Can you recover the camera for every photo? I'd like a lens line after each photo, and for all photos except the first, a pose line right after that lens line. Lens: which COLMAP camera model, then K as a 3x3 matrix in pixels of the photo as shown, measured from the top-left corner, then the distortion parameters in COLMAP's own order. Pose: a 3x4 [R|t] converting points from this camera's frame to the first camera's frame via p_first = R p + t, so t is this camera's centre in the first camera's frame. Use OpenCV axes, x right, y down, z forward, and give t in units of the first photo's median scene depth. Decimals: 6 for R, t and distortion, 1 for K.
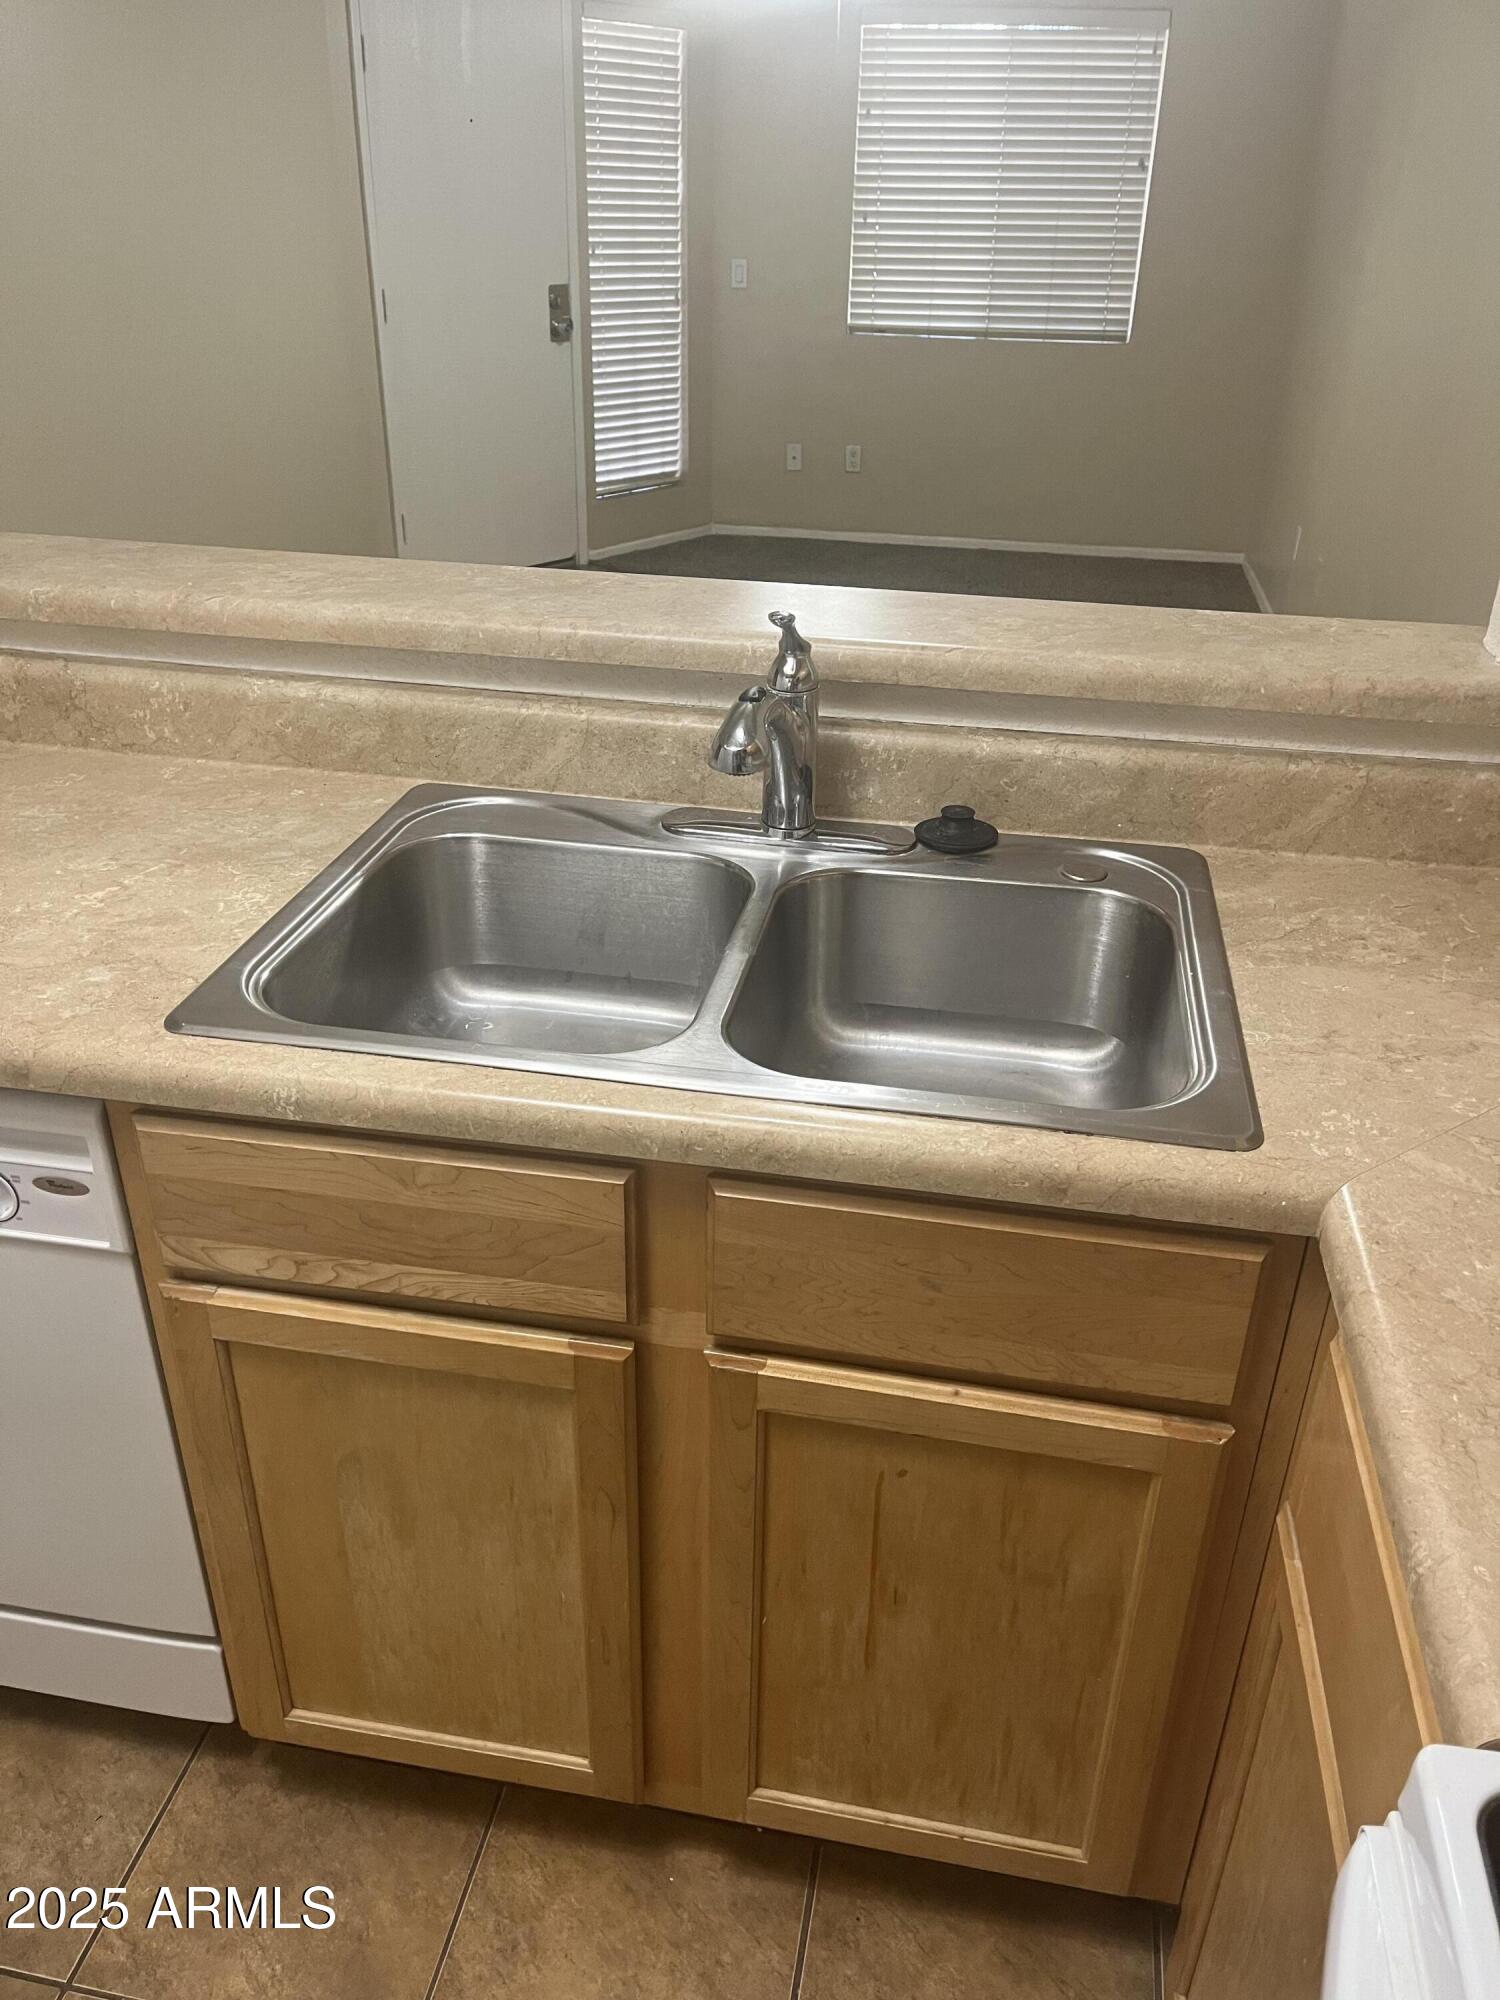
lens RADIAL K [[1539.0, 0, 750.0], [0, 1539.0, 1000.0], [0, 0, 1]] dist [0.050128, -0.056586]
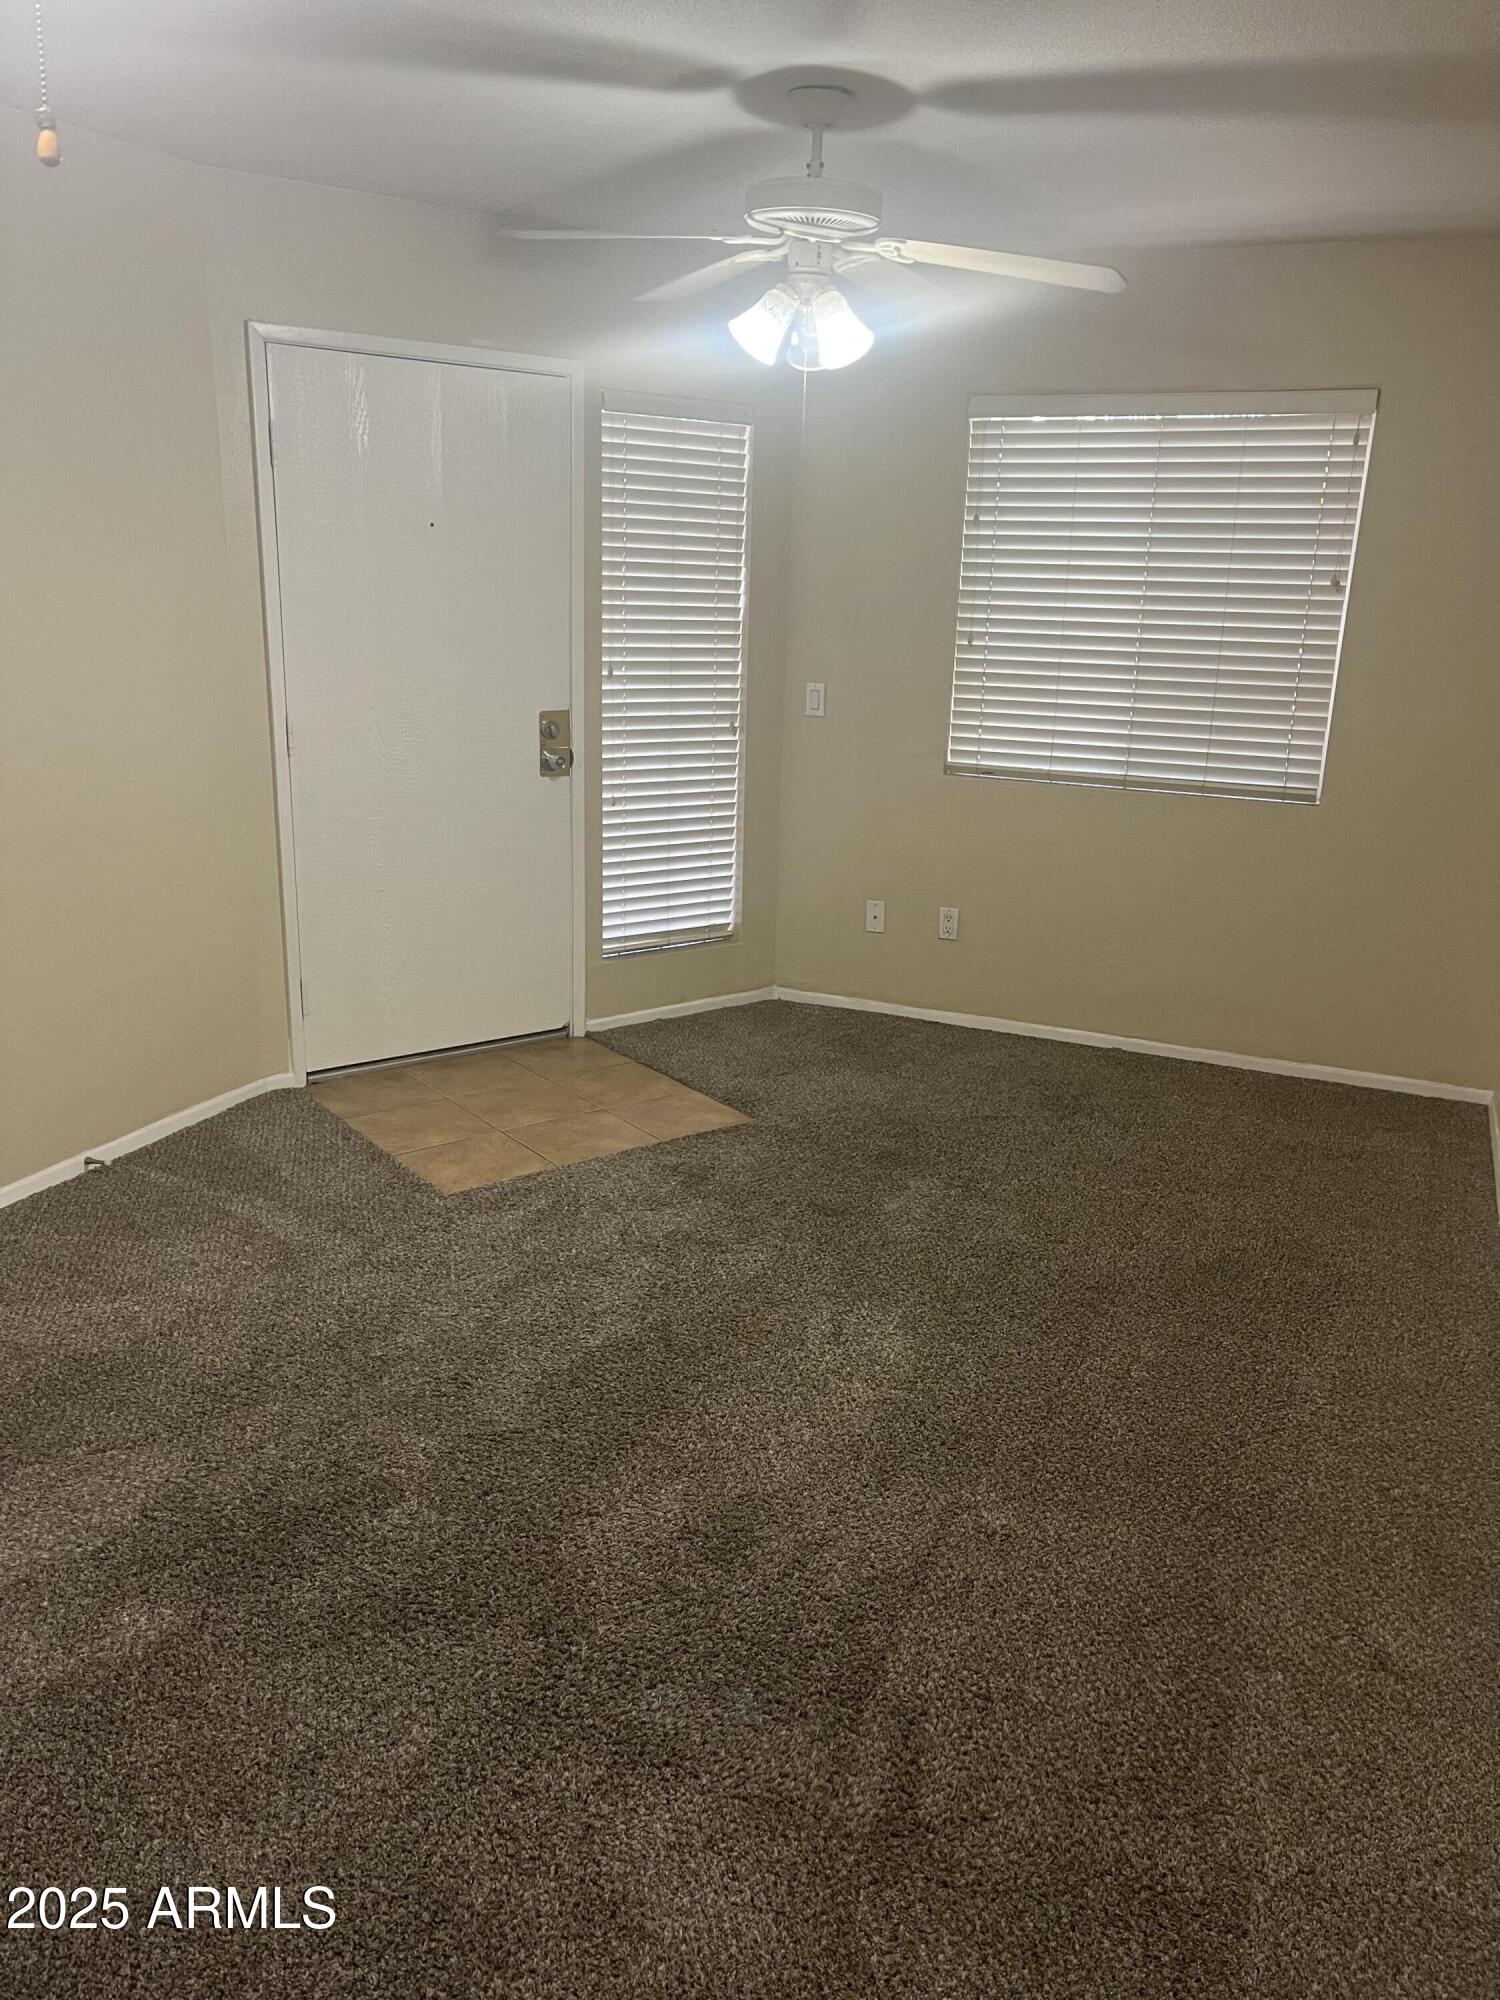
lens RADIAL K [[1539.0, 0, 750.0], [0, 1539.0, 1000.0], [0, 0, 1]] dist [0.050128, -0.056586]
pose [[0.975221, 0.072171, -0.209132, 0.142343], [-0.116007, 0.971732, -0.205621, -0.152904], [0.188380, 0.224787, 0.956025, 0.272449]]
